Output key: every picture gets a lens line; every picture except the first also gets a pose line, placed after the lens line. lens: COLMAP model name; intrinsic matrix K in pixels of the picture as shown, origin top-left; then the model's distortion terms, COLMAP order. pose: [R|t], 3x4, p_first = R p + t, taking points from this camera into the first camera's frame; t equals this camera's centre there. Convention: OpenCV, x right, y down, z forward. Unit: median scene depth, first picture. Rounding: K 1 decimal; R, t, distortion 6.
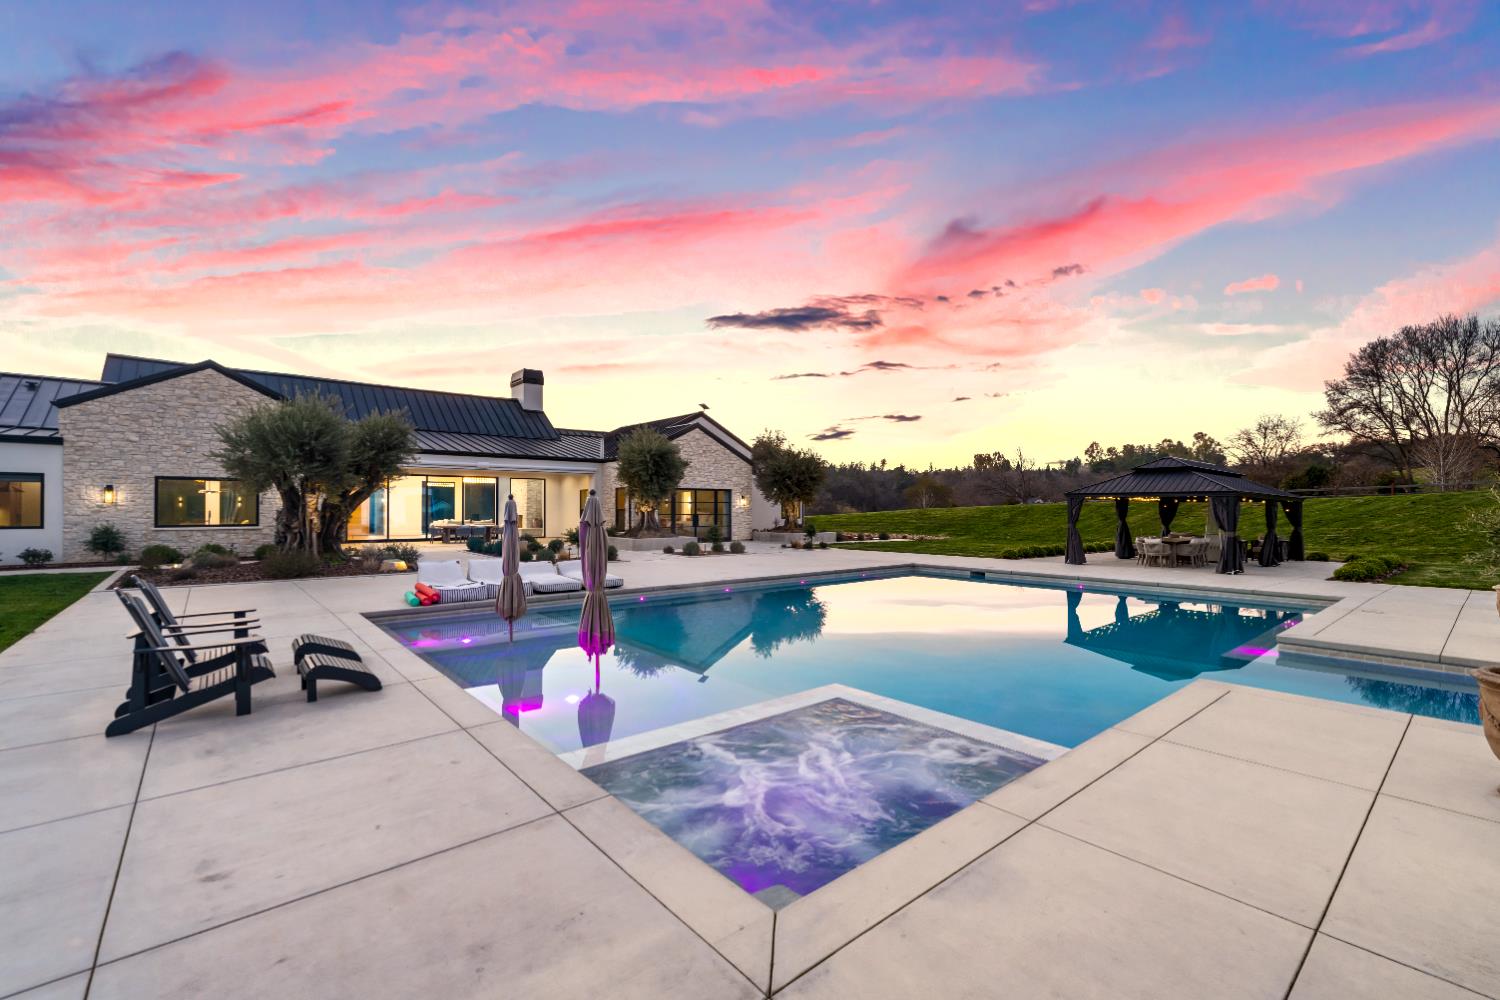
lens RADIAL K [[643.9, 0, 750.0], [0, 643.9, 503.7], [0, 0, 1]] dist [0.001941, 0.000278]
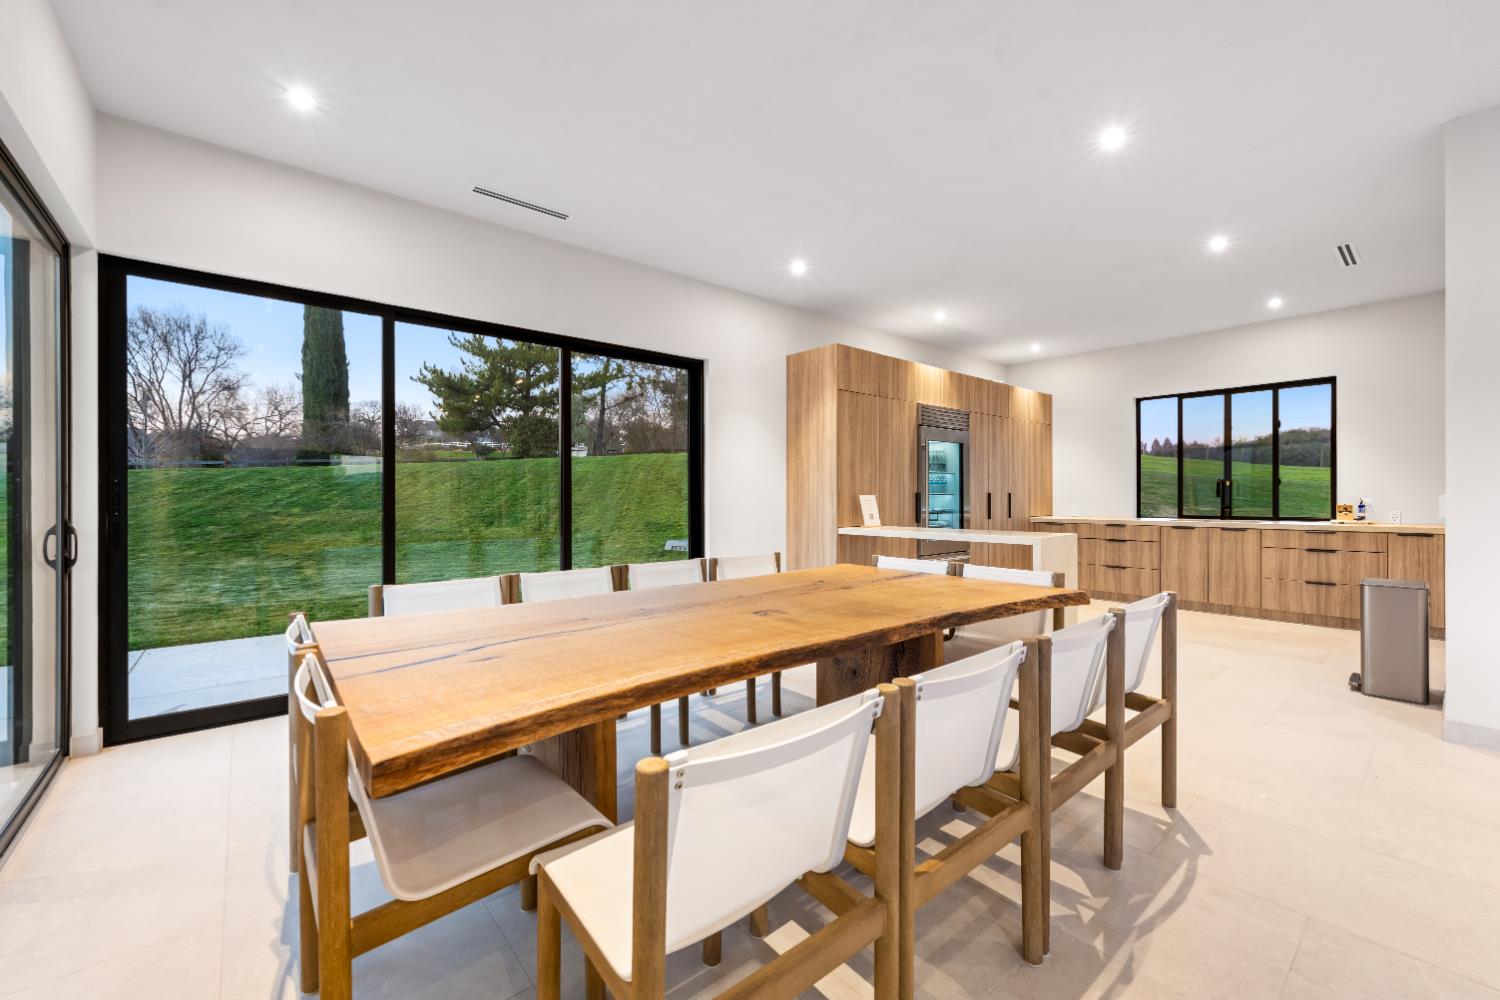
lens RADIAL K [[602.9, 0, 749.2], [0, 602.9, 495.4], [0, 0, 1]] dist [0.000661, 0.000049]
pose [[-0.007445, -0.003447, 0.999966, 0.100581], [-0.004851, 0.999982, 0.003411, 0.002368], [-0.999961, -0.004826, -0.007462, 0.090642]]
